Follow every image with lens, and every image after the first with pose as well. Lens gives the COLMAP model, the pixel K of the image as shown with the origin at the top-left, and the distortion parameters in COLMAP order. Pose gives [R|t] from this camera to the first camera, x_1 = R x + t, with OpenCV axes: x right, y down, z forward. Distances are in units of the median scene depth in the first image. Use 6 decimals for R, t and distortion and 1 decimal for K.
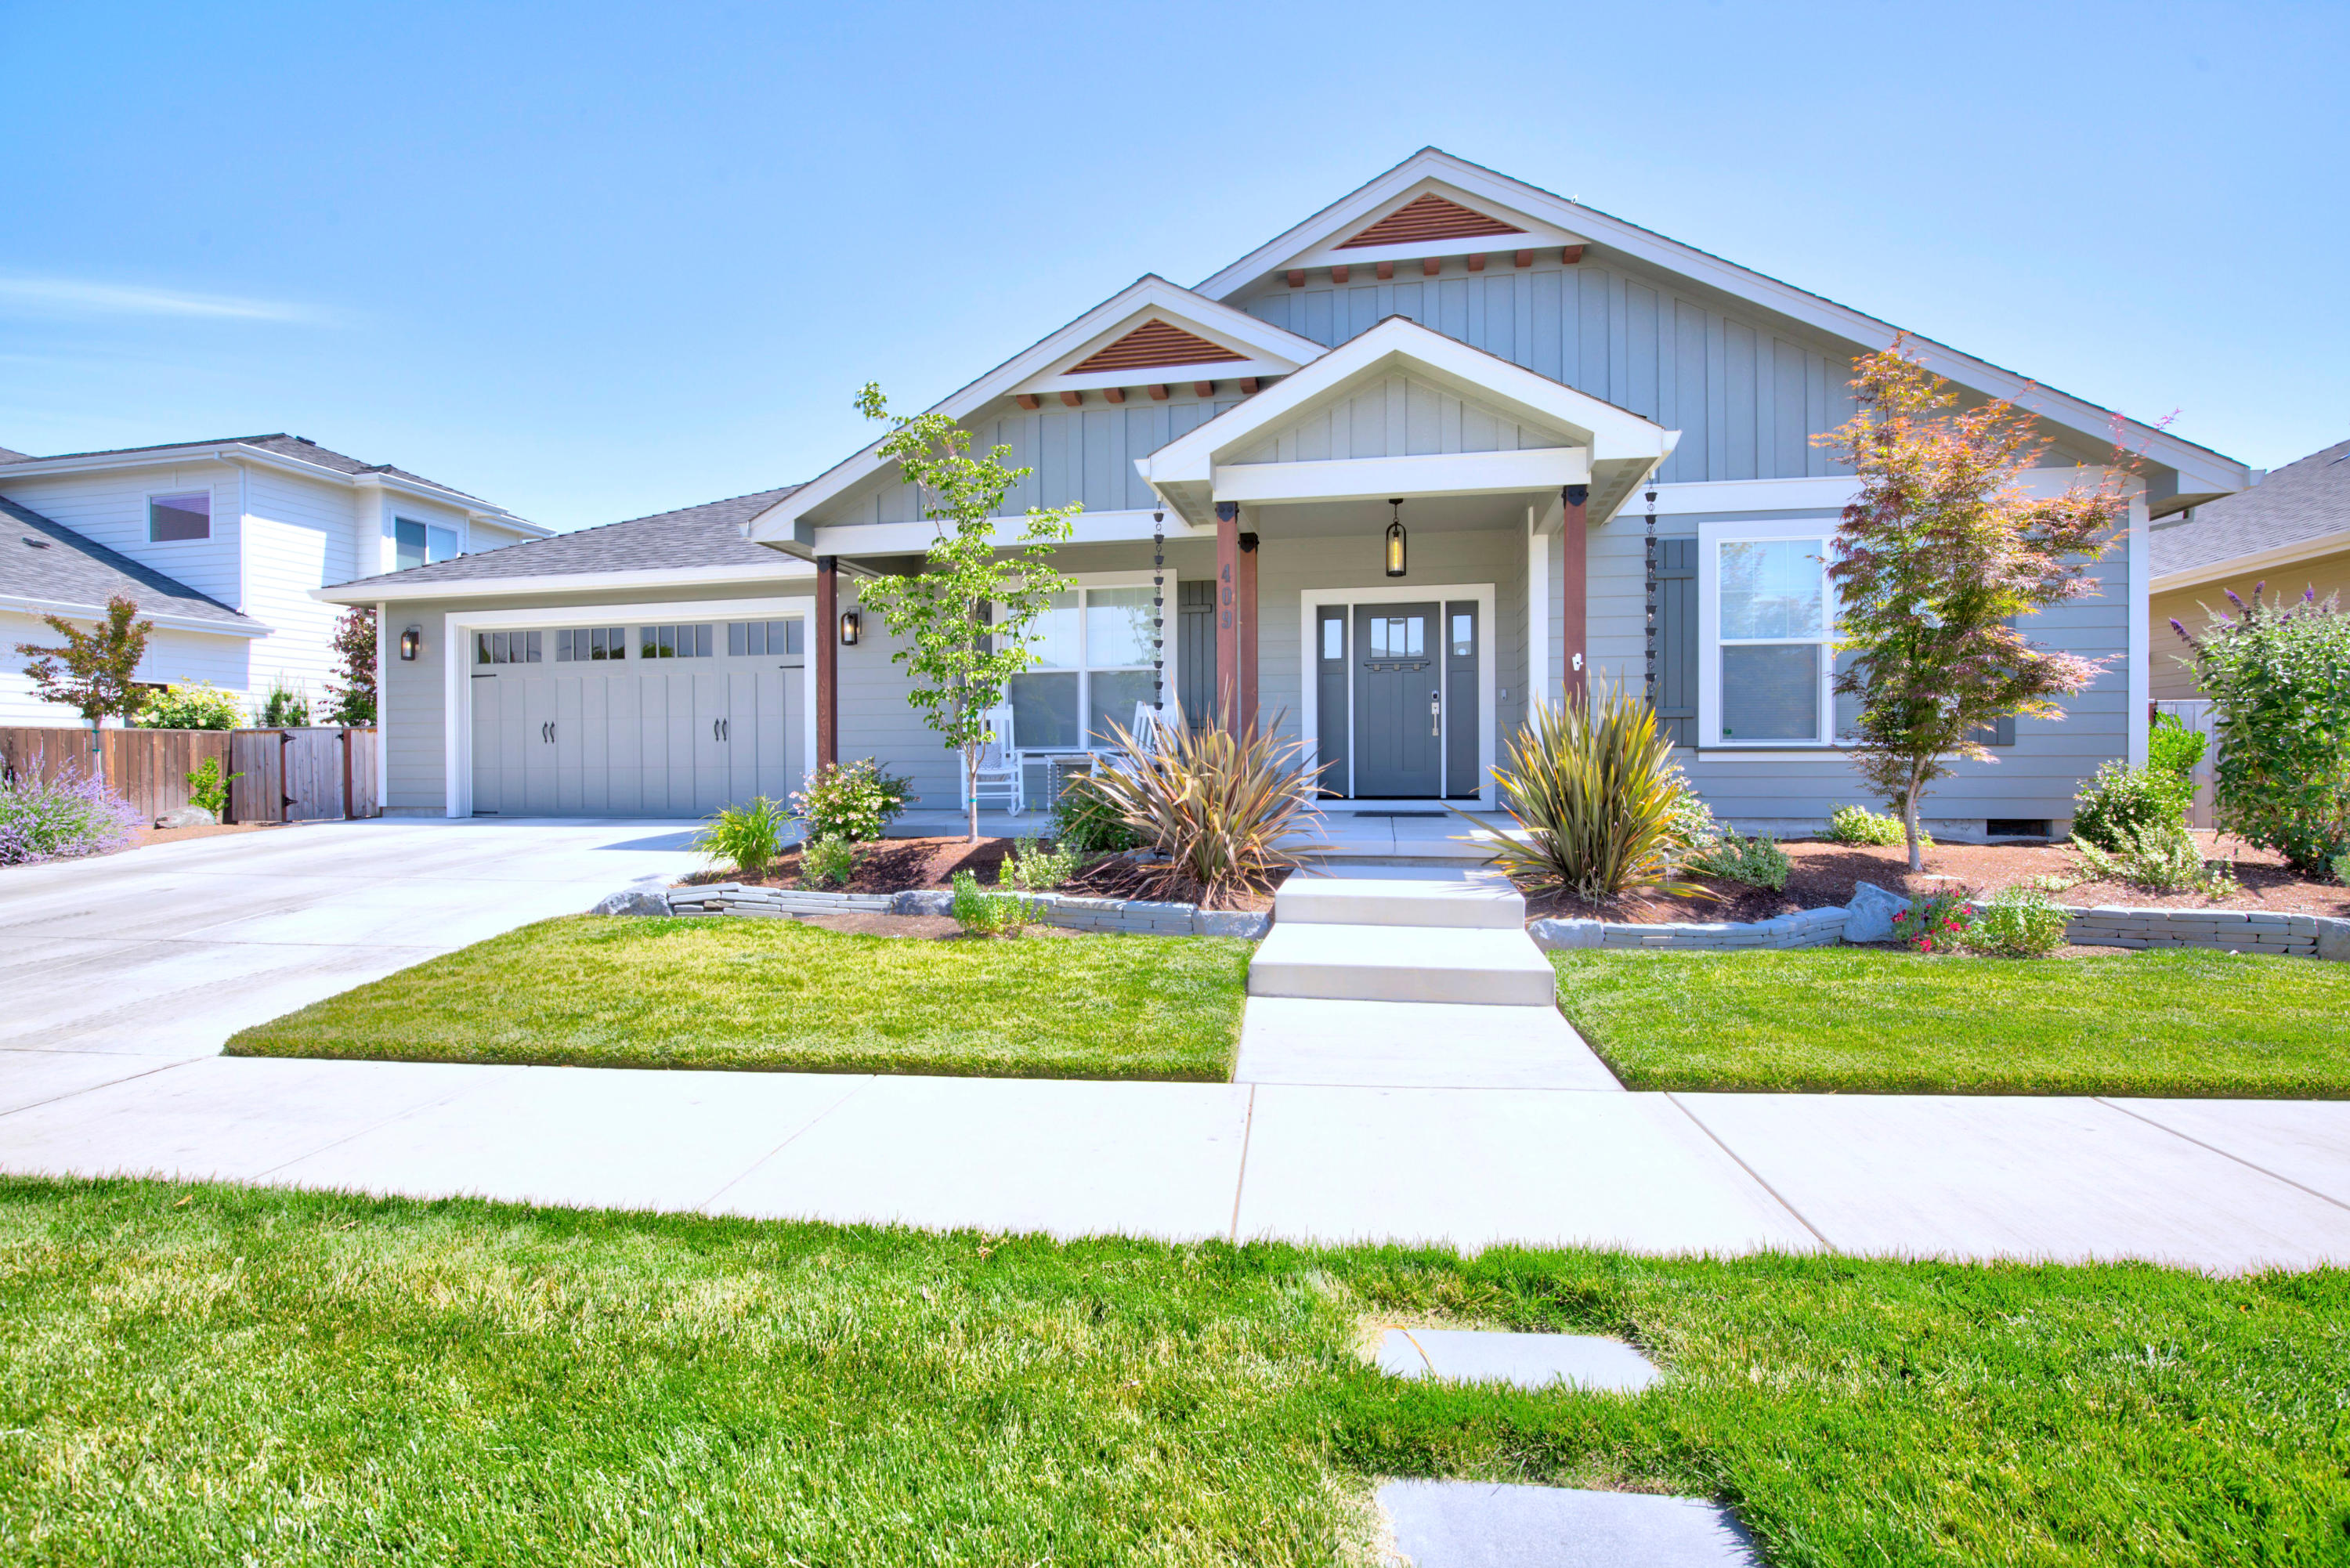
lens RADIAL K [[1091.2, 0, 1175.0], [0, 1091.2, 784.0], [0, 0, 1]] dist [-0.029130, -0.000039]
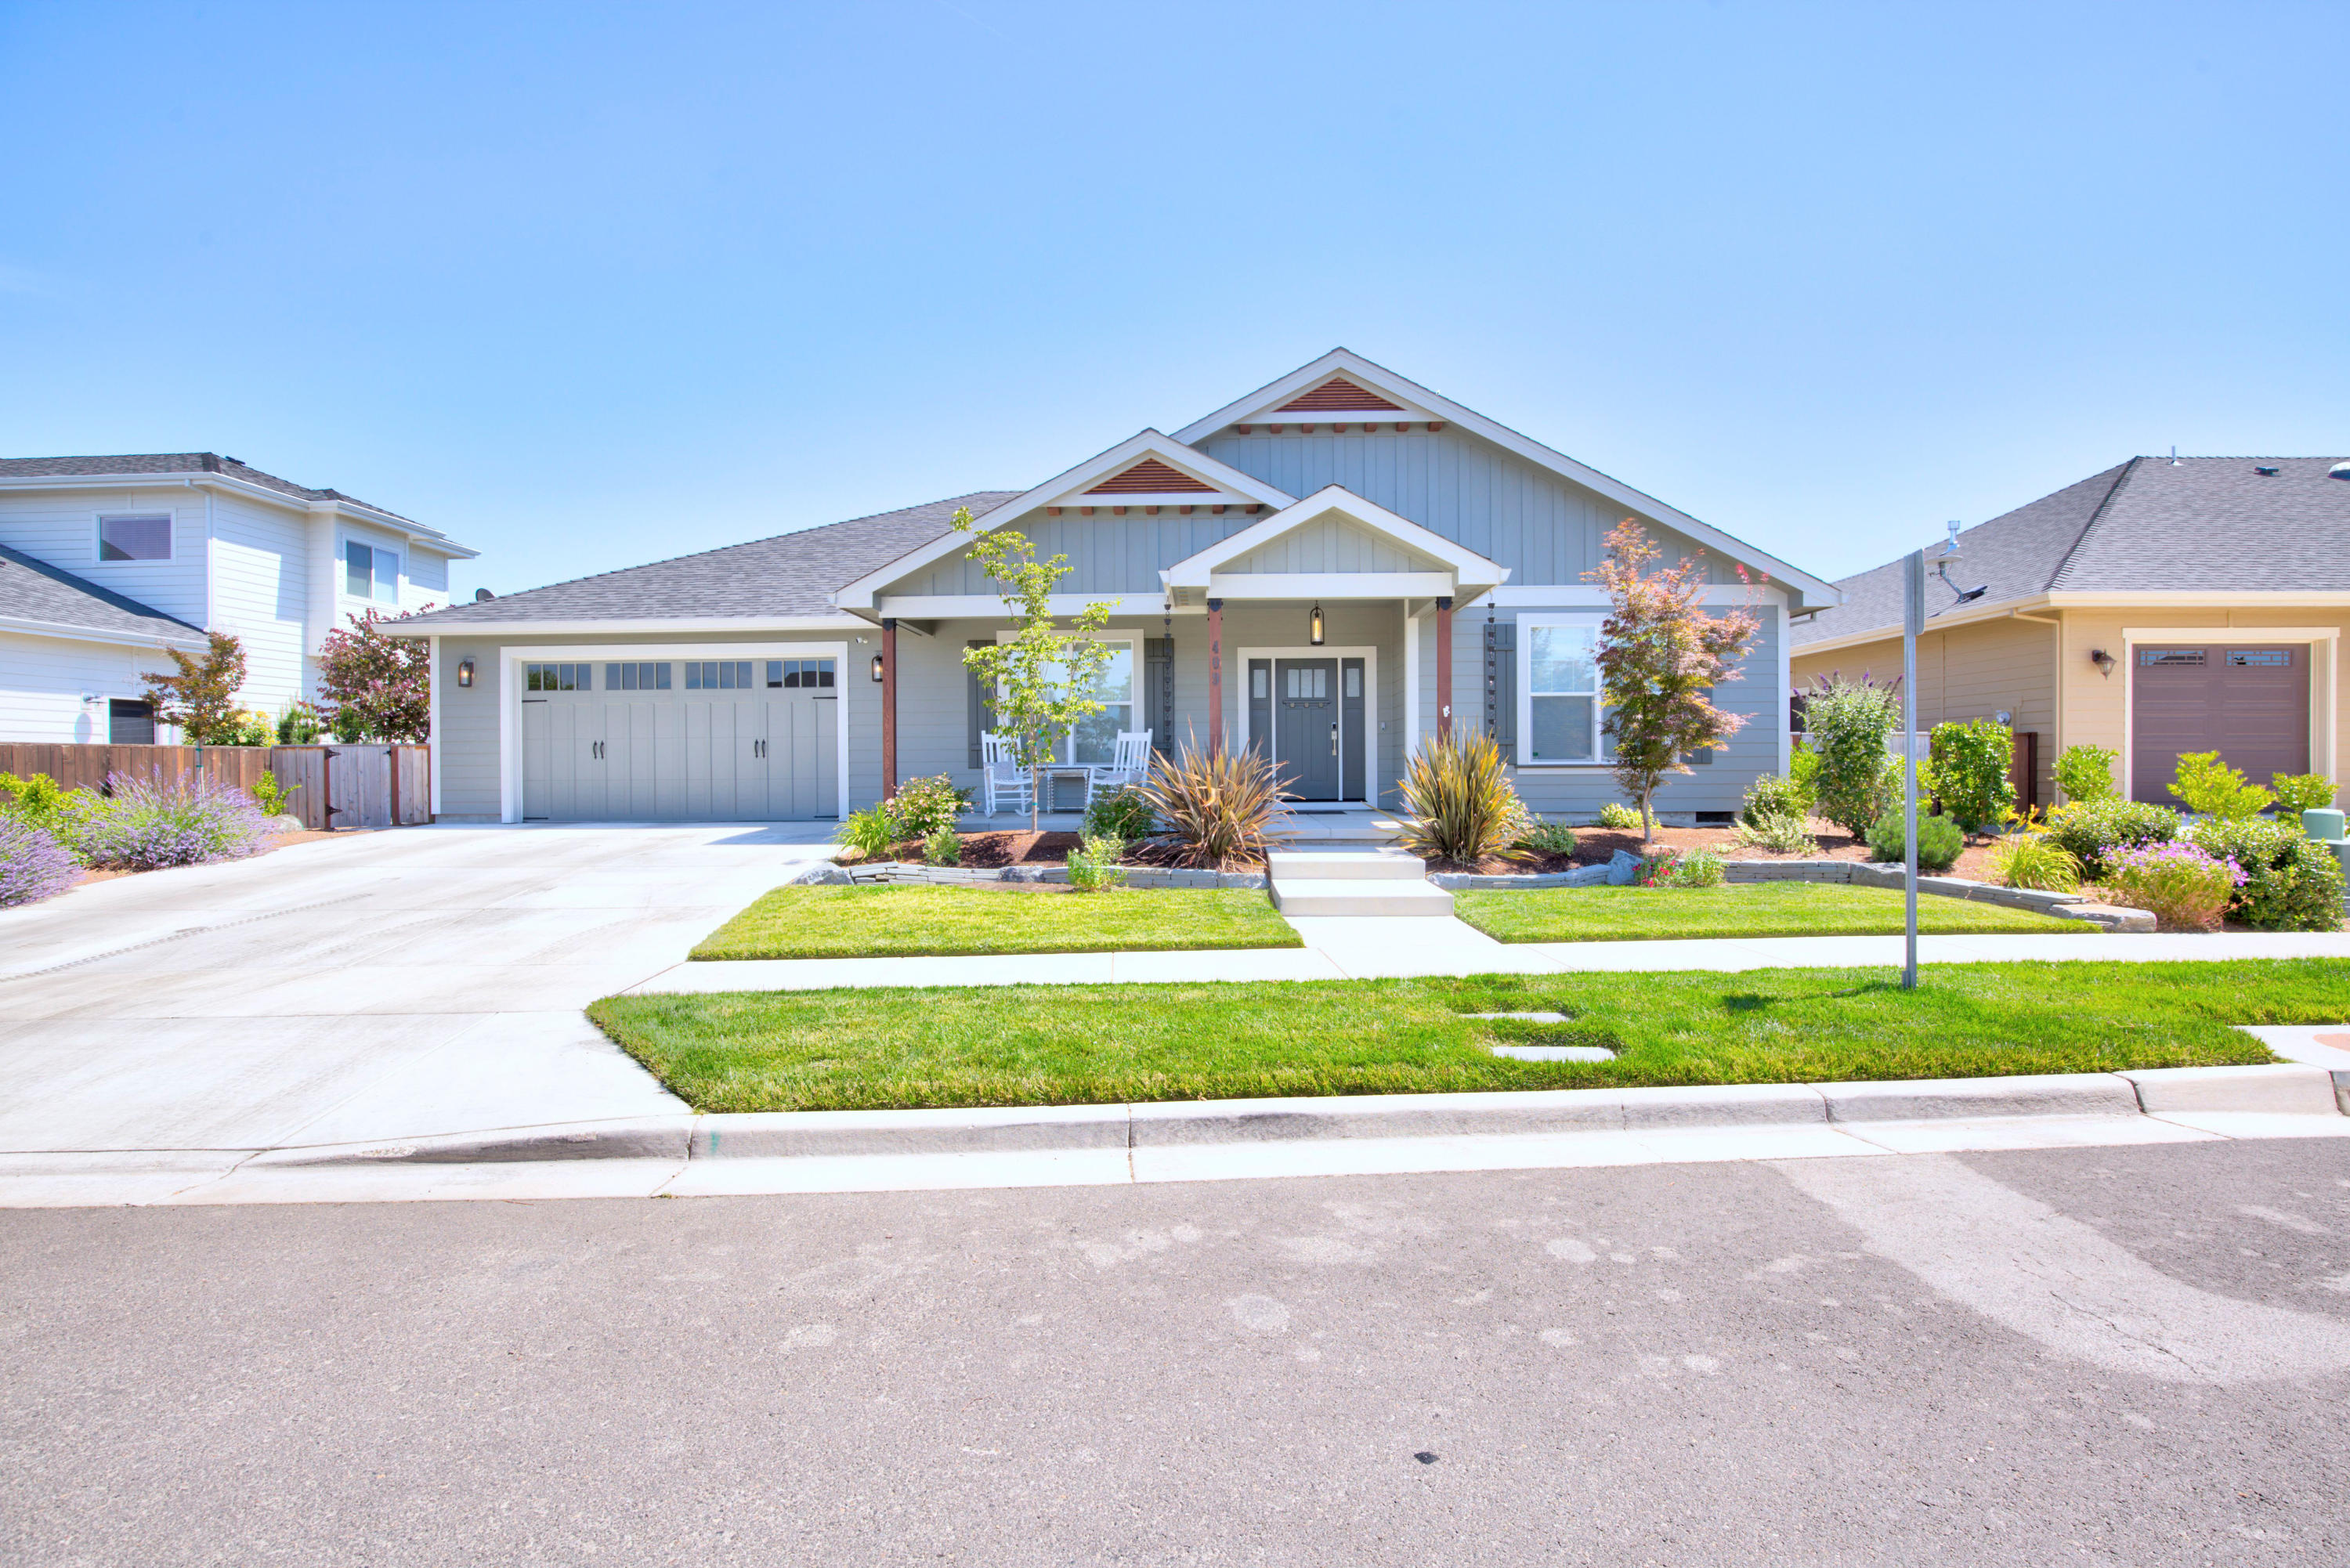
lens RADIAL K [[1091.2, 0, 1175.0], [0, 1091.2, 784.0], [0, 0, 1]] dist [-0.029130, -0.000039]
pose [[0.986160, -0.003712, 0.165756, -0.236219], [0.004587, 0.999977, -0.004901, -0.002721], [-0.165734, 0.005593, 0.986155, -0.409448]]
